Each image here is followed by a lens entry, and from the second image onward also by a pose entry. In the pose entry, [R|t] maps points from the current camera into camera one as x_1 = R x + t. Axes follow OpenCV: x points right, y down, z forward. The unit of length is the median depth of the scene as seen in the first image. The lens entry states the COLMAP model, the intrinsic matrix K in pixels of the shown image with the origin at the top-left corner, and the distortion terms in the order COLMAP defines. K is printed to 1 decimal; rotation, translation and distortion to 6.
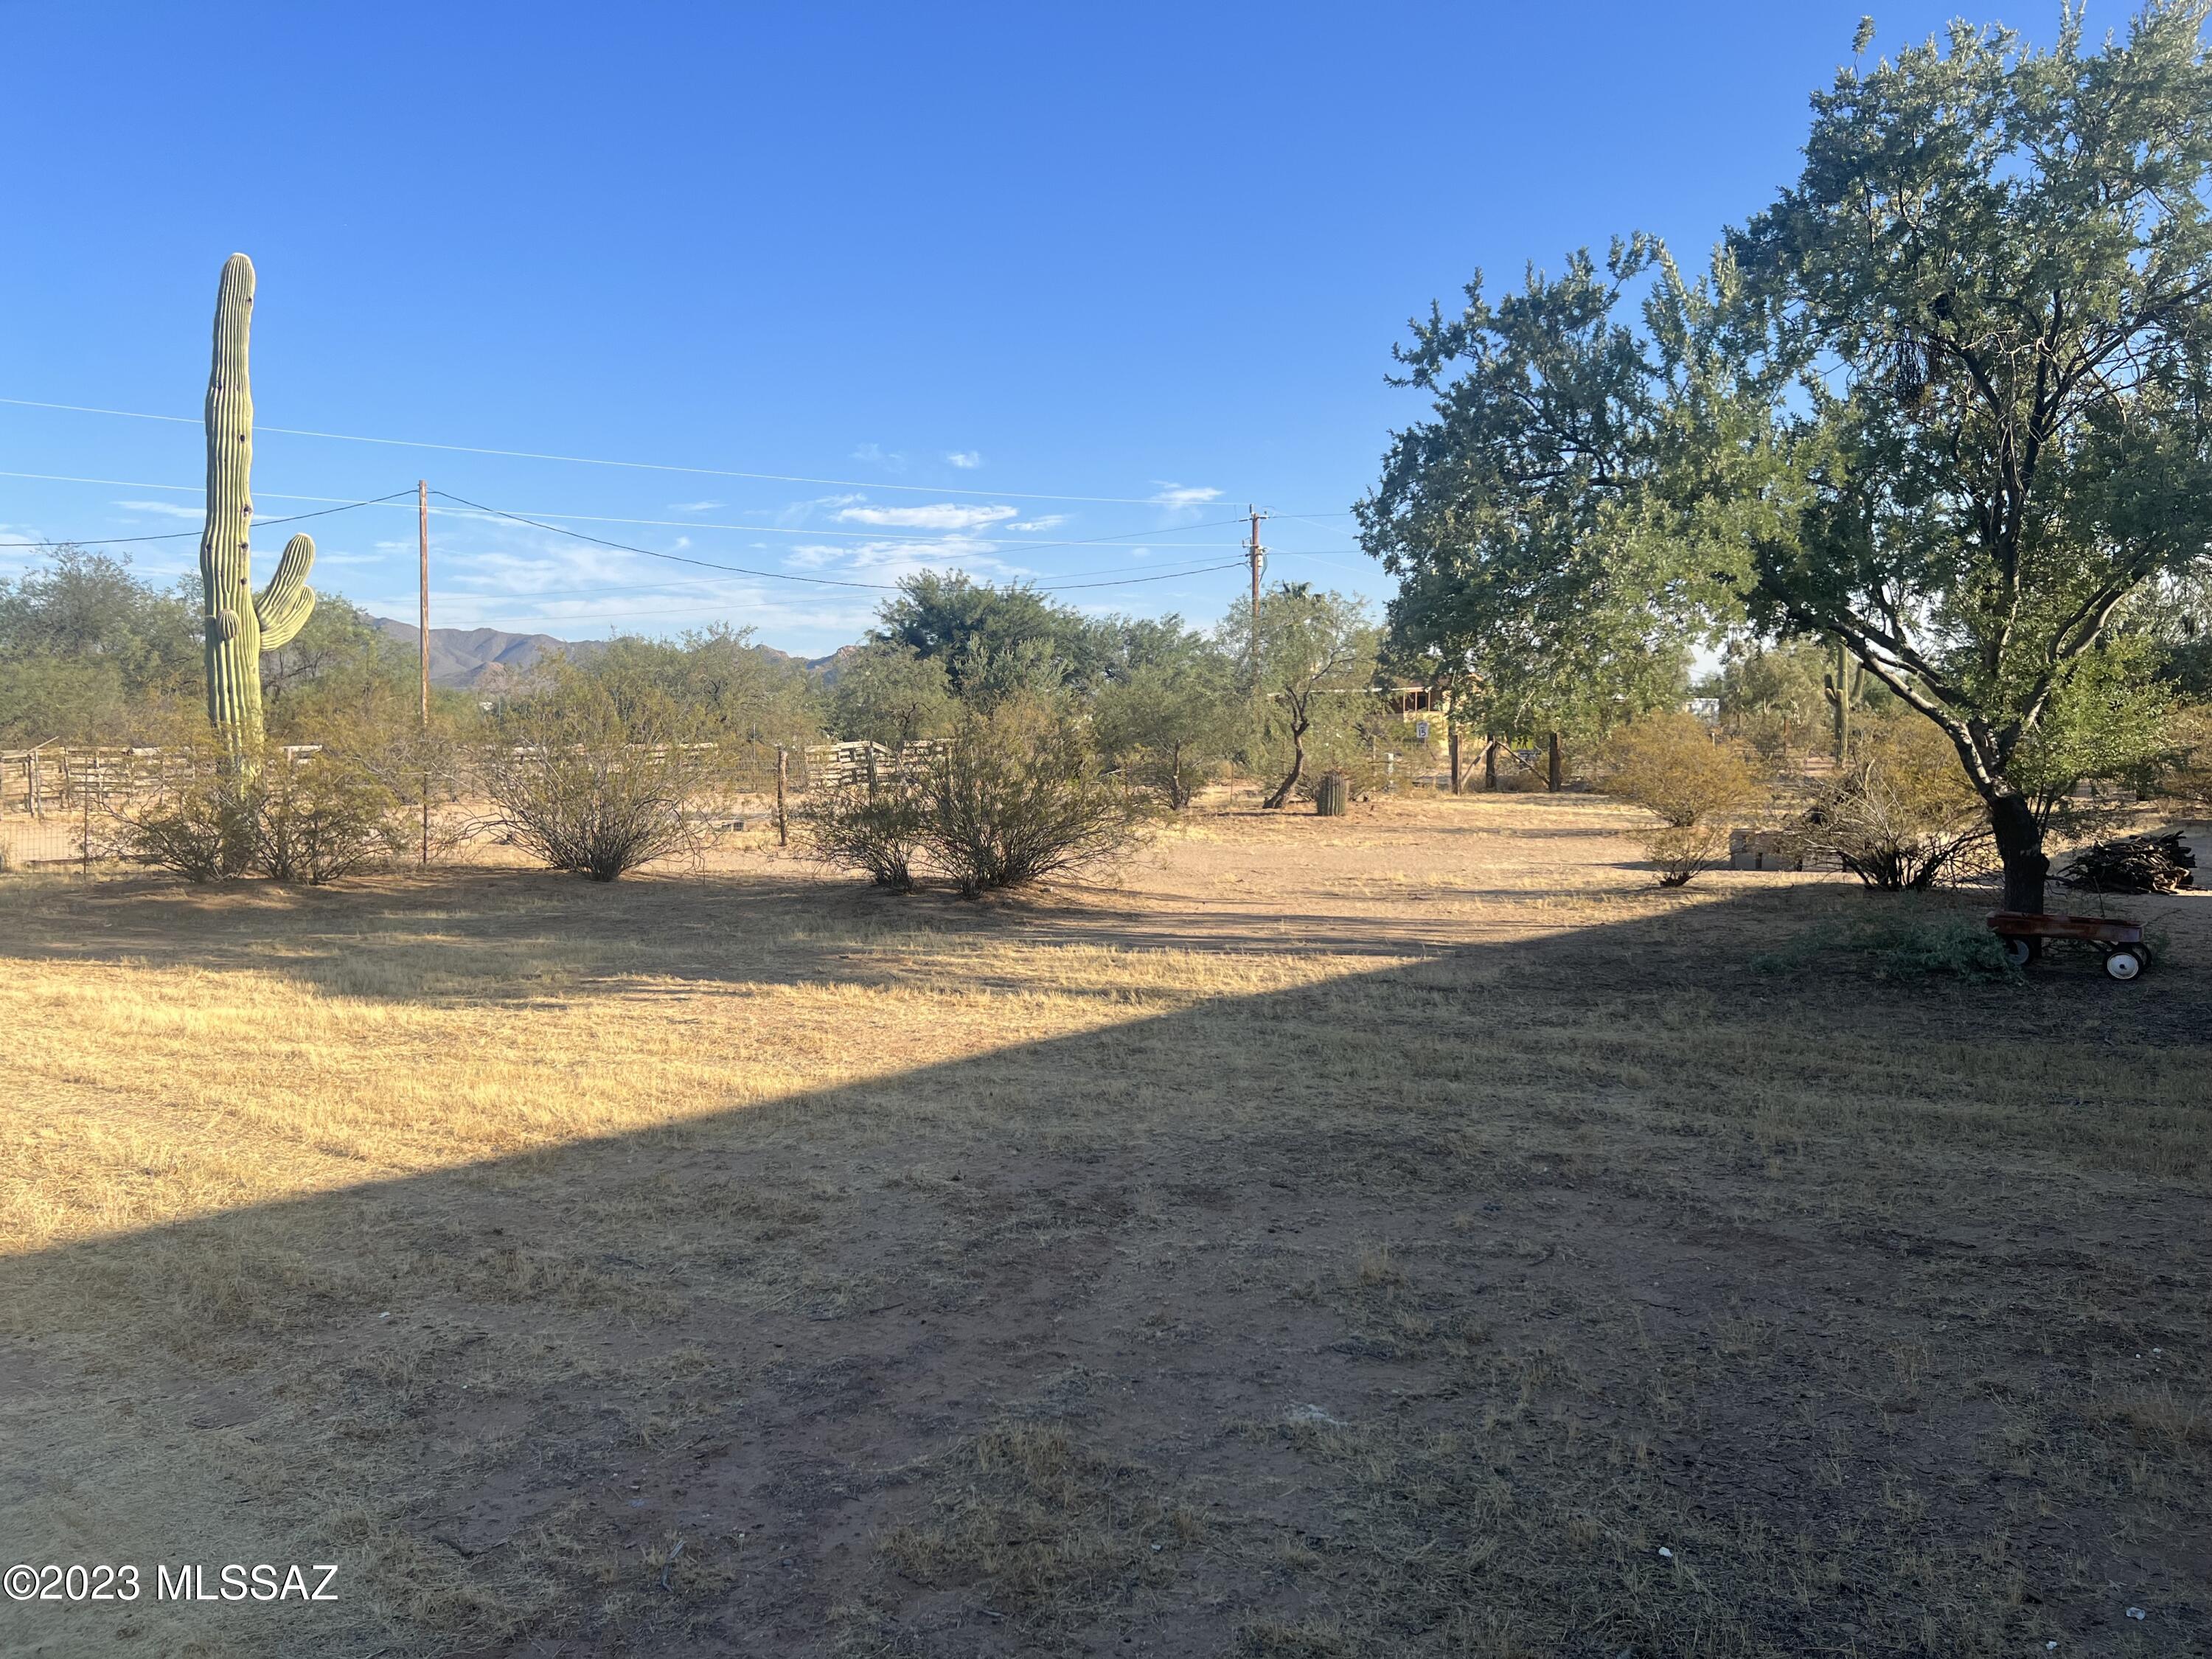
lens RADIAL K [[1688.8, 0, 1106.0], [0, 1688.8, 829.5], [0, 0, 1]] dist [0.101811, -0.149654]
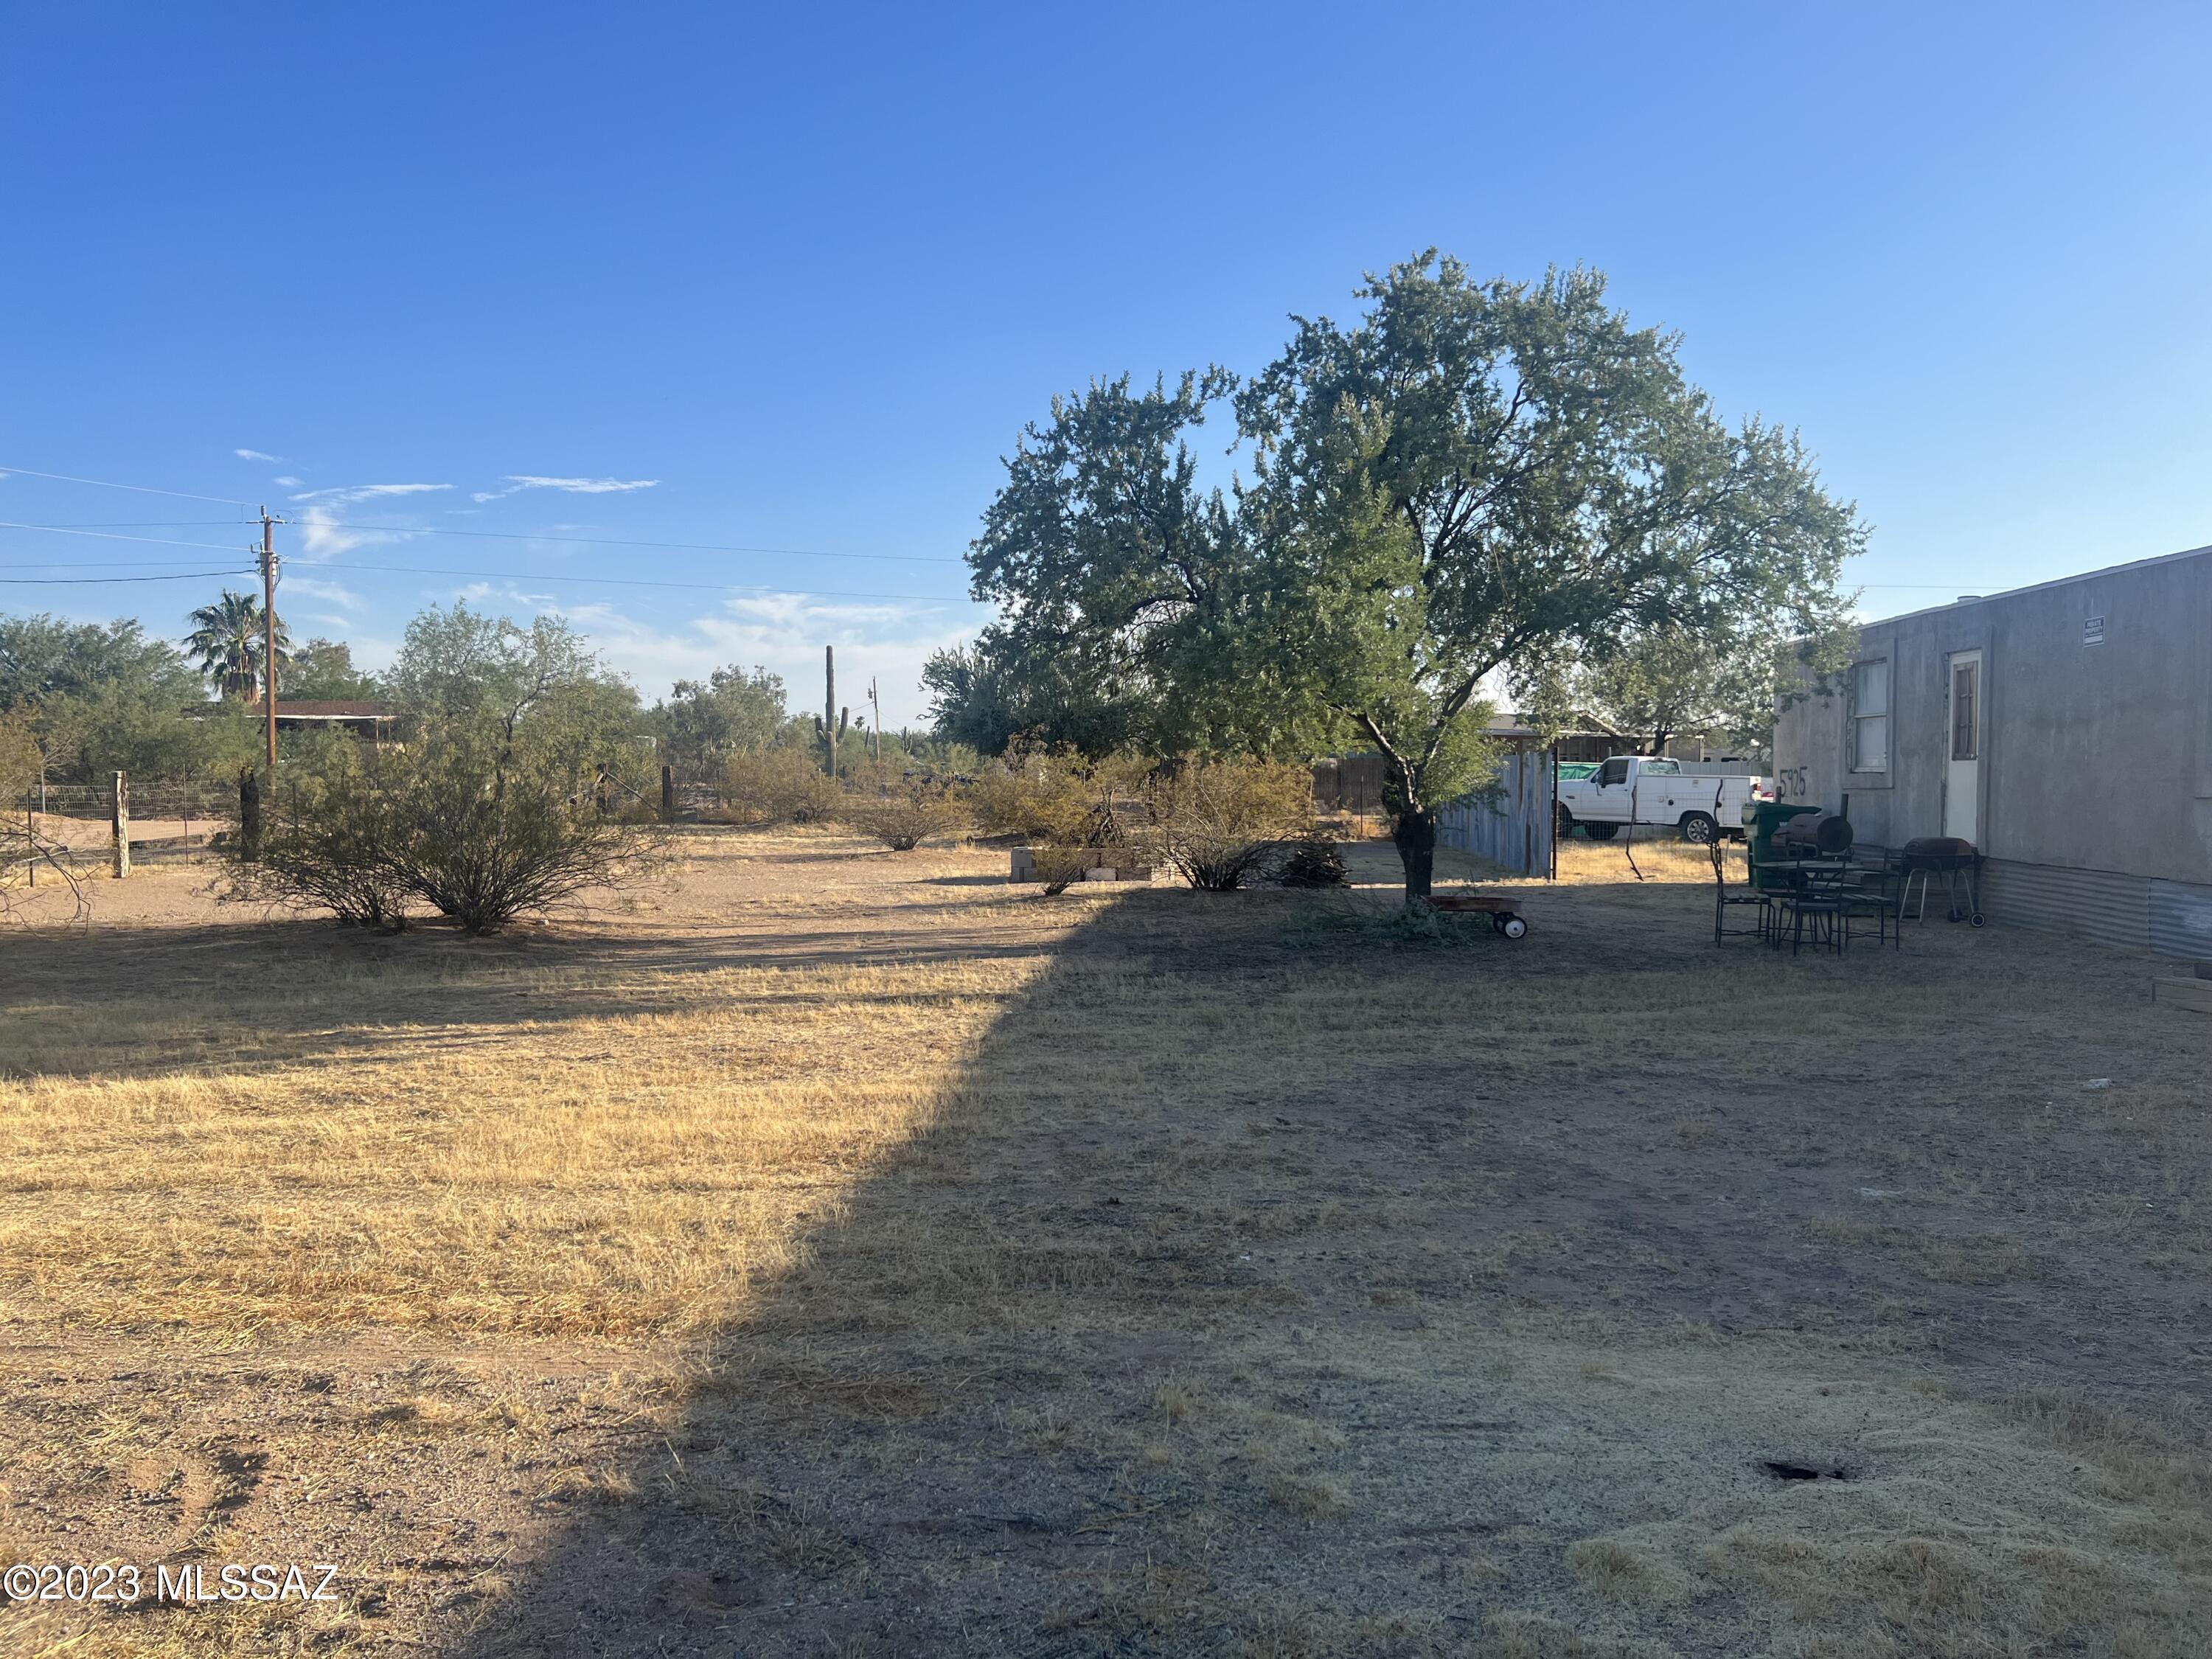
lens RADIAL K [[1688.8, 0, 1106.0], [0, 1688.8, 829.5], [0, 0, 1]] dist [0.101811, -0.149654]
pose [[0.783352, -0.009579, 0.621505, -0.385841], [0.023080, 0.999640, -0.013684, 0.004799], [-0.621150, 0.025064, 0.783291, 0.056272]]
